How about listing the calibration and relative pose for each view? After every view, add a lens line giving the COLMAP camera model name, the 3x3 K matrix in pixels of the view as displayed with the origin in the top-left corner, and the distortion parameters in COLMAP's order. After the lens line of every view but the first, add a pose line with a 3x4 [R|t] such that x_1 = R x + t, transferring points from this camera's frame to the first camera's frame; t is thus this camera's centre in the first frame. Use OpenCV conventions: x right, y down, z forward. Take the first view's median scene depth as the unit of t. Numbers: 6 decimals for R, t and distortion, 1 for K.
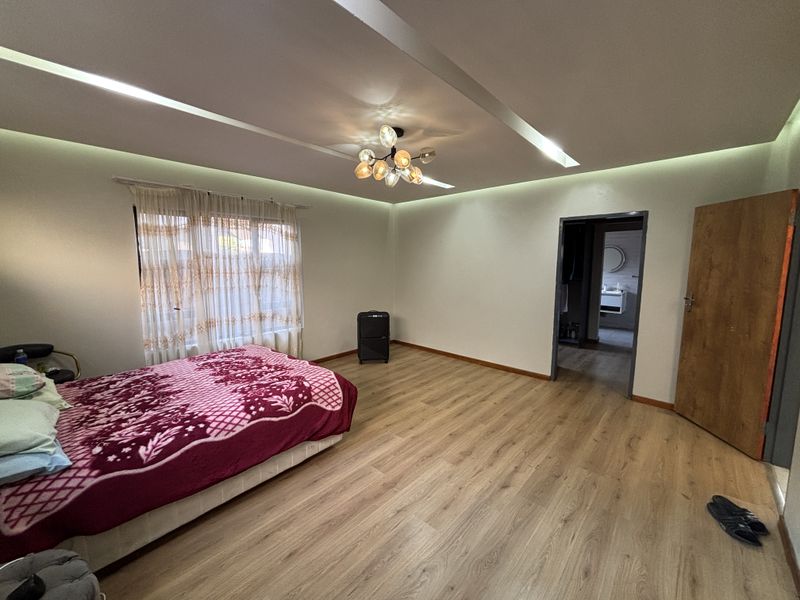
lens RADIAL K [[322.9, 0, 400.4], [0, 322.9, 298.3], [0, 0, 1]] dist [0.004000, -0.000279]
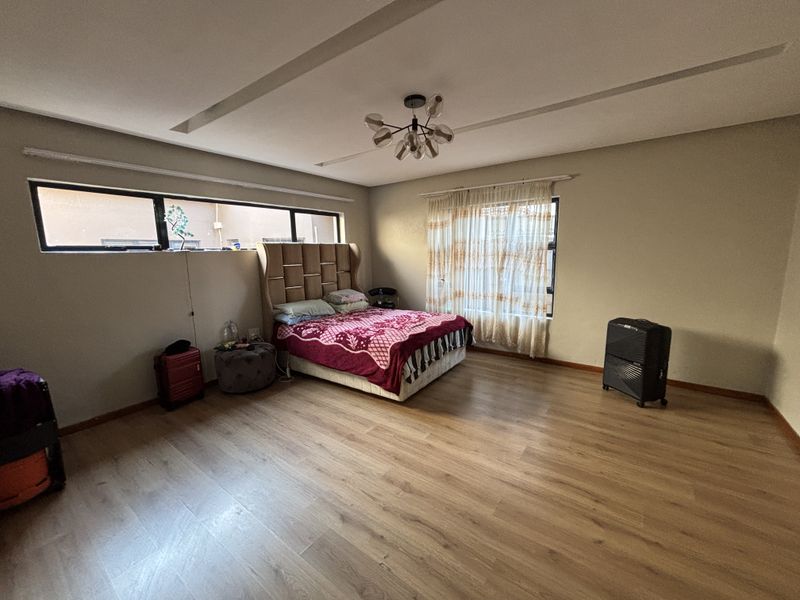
lens RADIAL K [[322.9, 0, 400.4], [0, 322.9, 301.0], [0, 0, 1]] dist [0.004000, -0.000279]
pose [[0.104821, 0.148152, -0.983394, 0.969687], [-0.097383, 0.985618, 0.138107, -0.076038], [0.989712, 0.081289, 0.117741, 0.917353]]
